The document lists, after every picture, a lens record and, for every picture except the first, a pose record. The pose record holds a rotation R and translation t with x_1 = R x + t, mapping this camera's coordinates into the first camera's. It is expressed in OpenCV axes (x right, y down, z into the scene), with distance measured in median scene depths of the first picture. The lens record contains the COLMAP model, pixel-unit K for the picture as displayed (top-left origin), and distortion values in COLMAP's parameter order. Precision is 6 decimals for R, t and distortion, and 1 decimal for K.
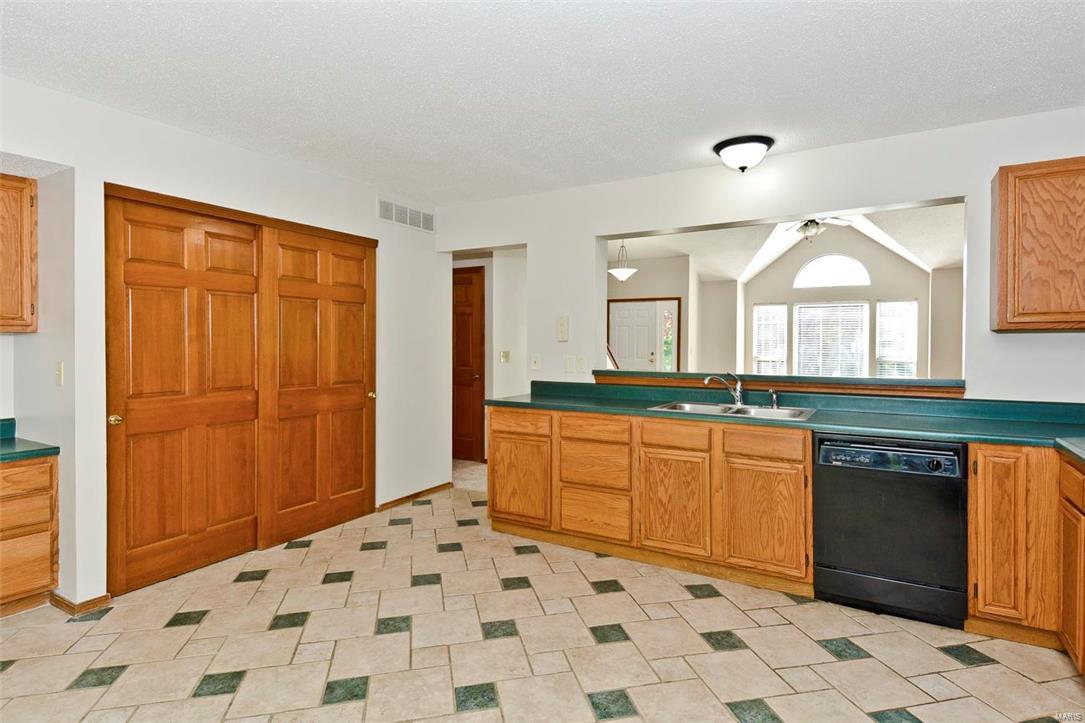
lens RADIAL K [[568.2, 0, 553.0], [0, 568.2, 353.8], [0, 0, 1]] dist [0.030889, -0.016345]
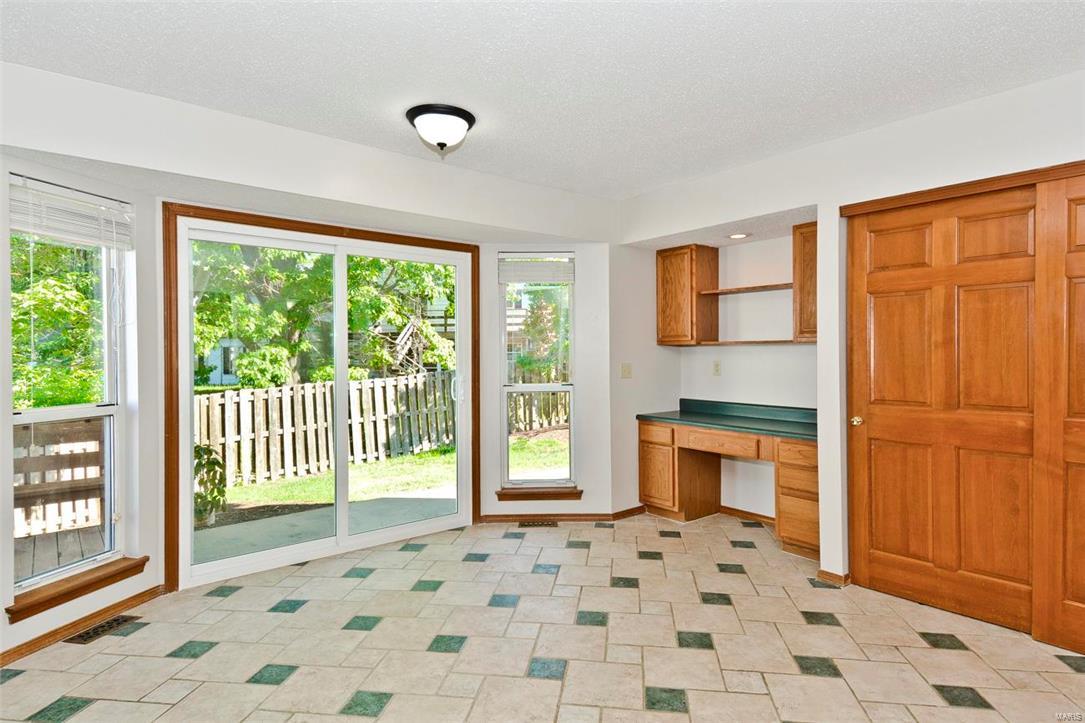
lens RADIAL K [[568.2, 0, 539.1], [0, 568.2, 360.6], [0, 0, 1]] dist [0.030889, -0.016345]
pose [[-0.349487, 0.011025, -0.936877, 0.413704], [-0.015345, 0.999729, 0.017489, -0.008140], [0.936816, 0.020489, -0.349223, 0.737848]]
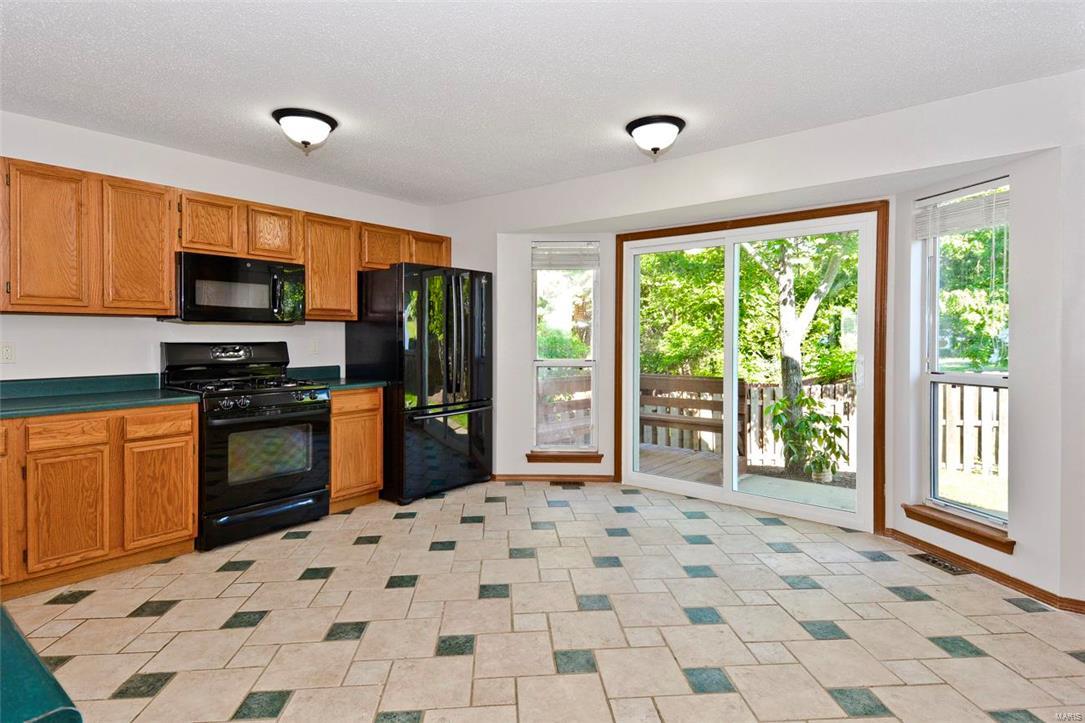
lens RADIAL K [[568.2, 0, 560.1], [0, 568.2, 344.9], [0, 0, 1]] dist [0.030889, -0.016345]
pose [[-0.992449, -0.004651, 0.122571, -0.301068], [0.000112, 0.999246, 0.038822, -0.015107], [-0.122659, 0.038542, -0.991700, 1.321269]]
